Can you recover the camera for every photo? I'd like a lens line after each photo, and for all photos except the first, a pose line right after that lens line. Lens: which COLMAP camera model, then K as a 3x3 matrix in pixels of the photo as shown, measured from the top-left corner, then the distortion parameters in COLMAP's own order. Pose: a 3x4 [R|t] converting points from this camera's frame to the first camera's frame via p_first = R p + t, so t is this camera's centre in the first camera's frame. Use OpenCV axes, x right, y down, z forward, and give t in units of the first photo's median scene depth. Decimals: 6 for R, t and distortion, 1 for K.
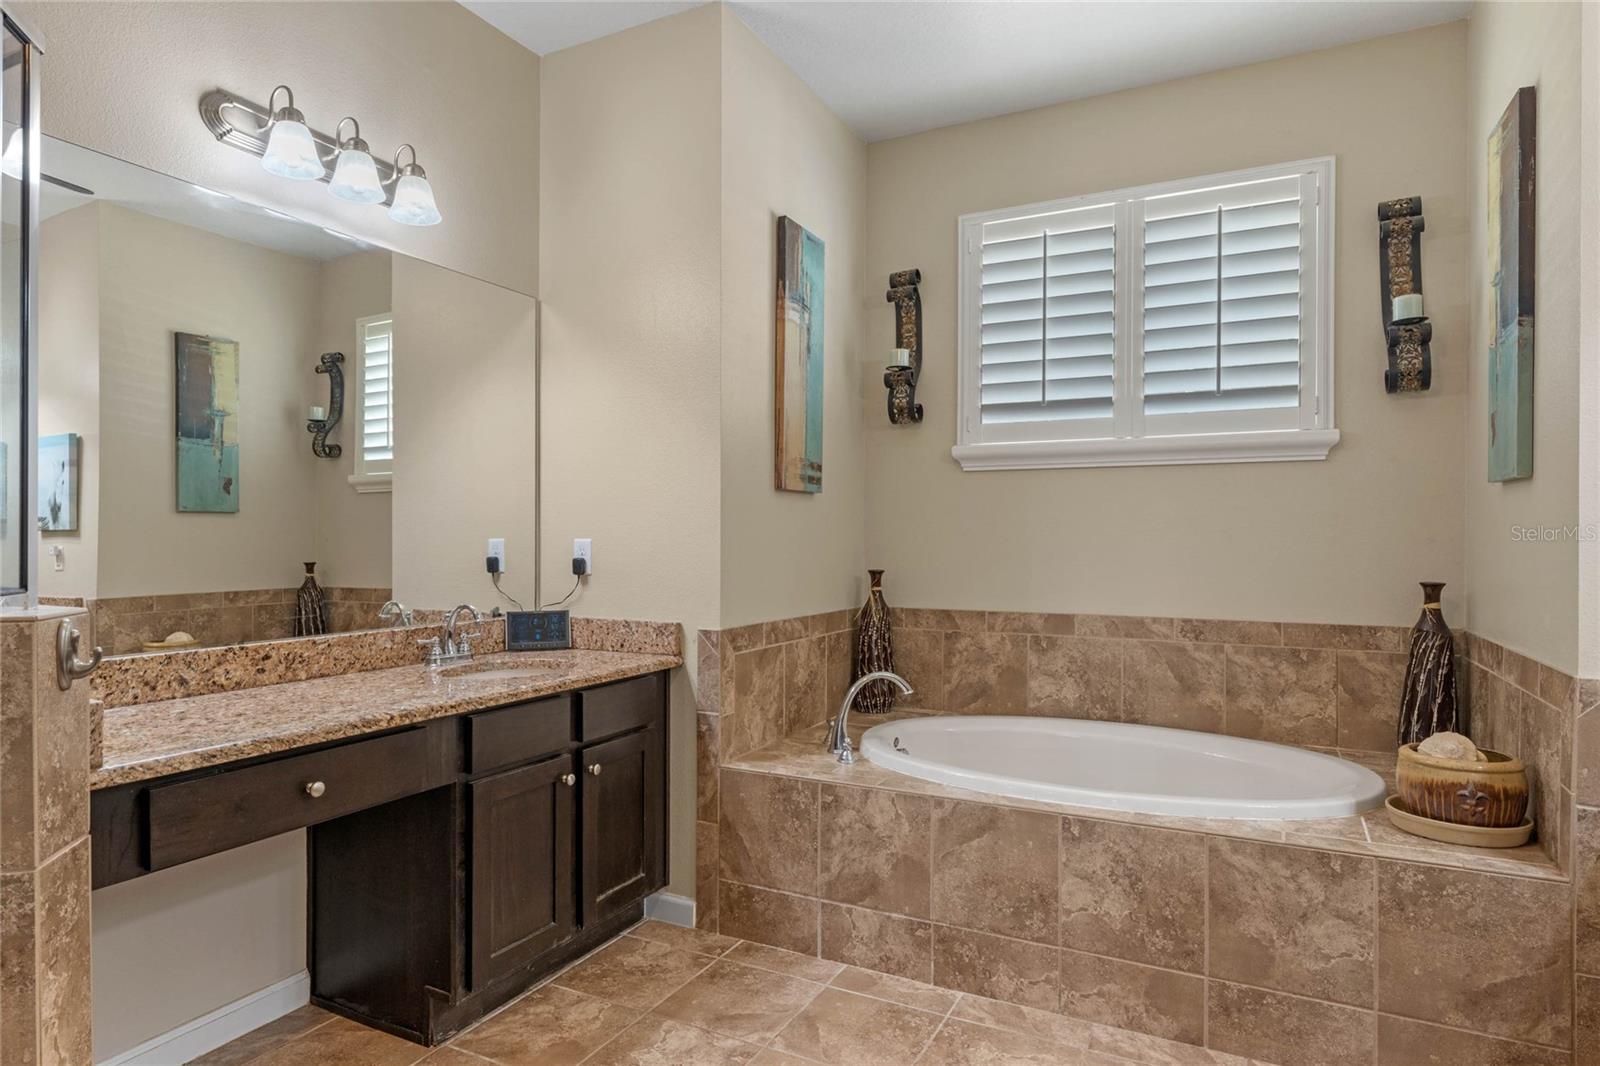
lens RADIAL K [[874.2, 0, 801.2], [0, 874.2, 543.0], [0, 0, 1]] dist [-0.003849, -0.001139]
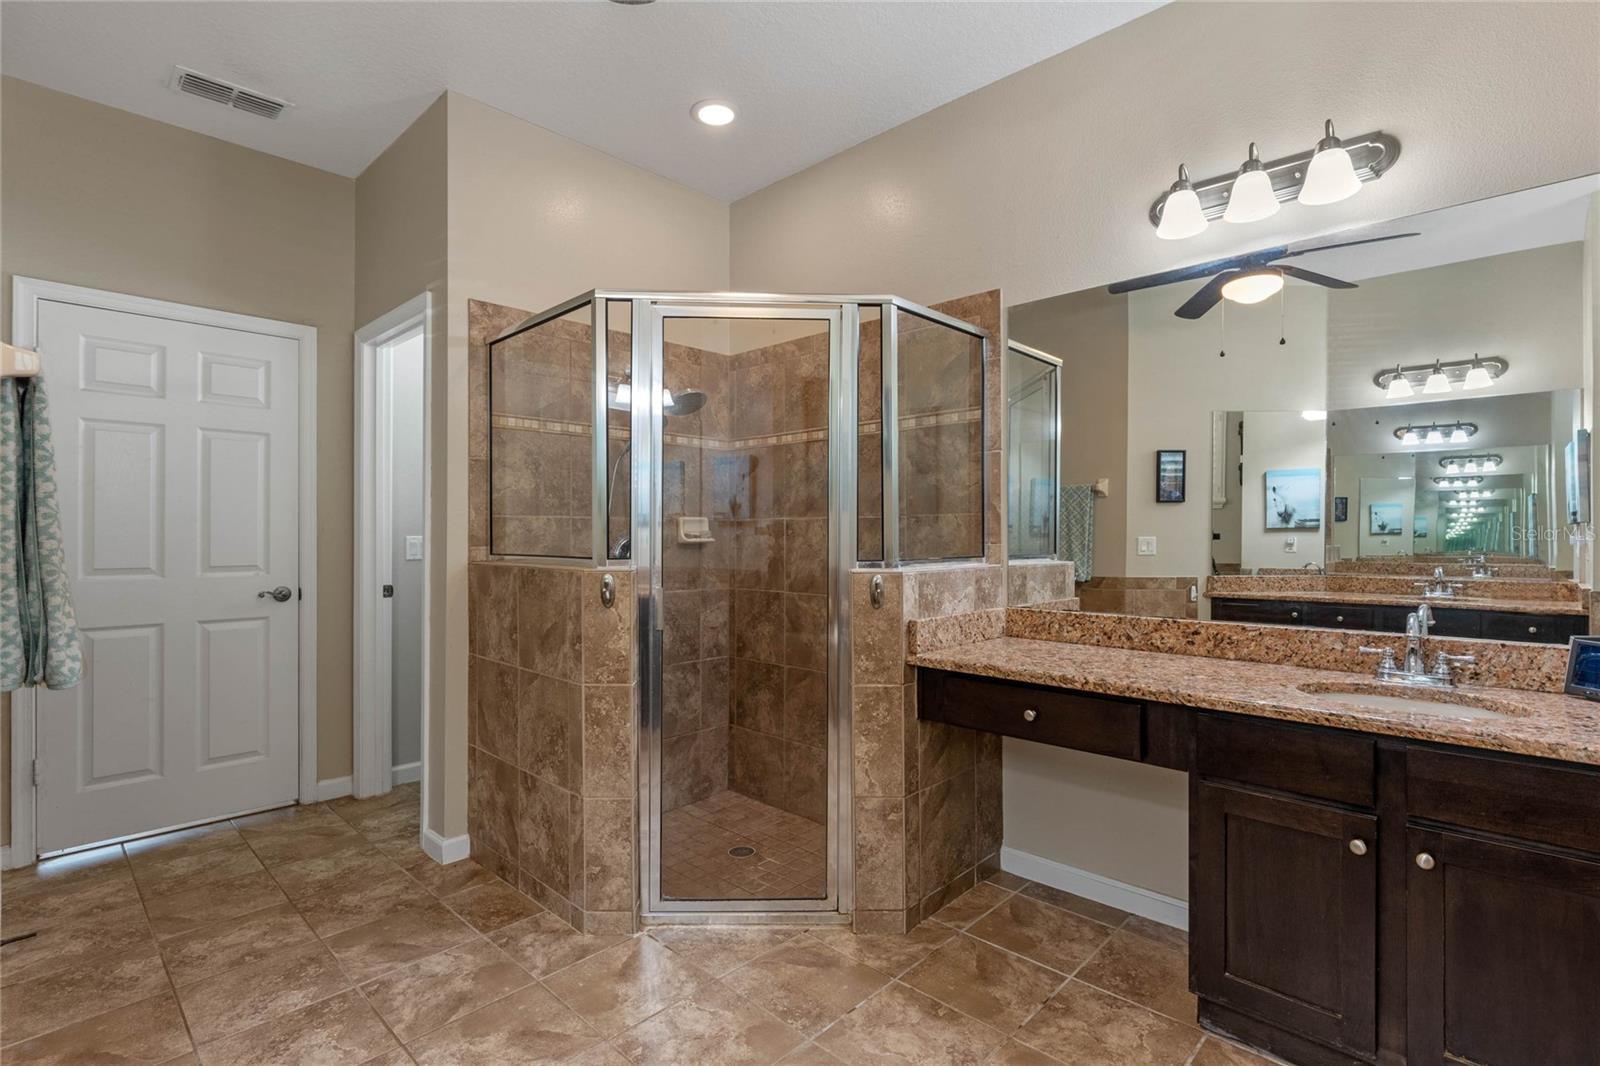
lens RADIAL K [[744.6, 0, 802.1], [0, 744.6, 531.4], [0, 0, 1]] dist [-0.003152, -0.000064]
pose [[-0.283421, -0.005288, -0.958981, 0.725868], [0.000521, 0.999984, -0.005668, -0.007109], [0.958995, -0.002106, -0.283414, 1.027671]]
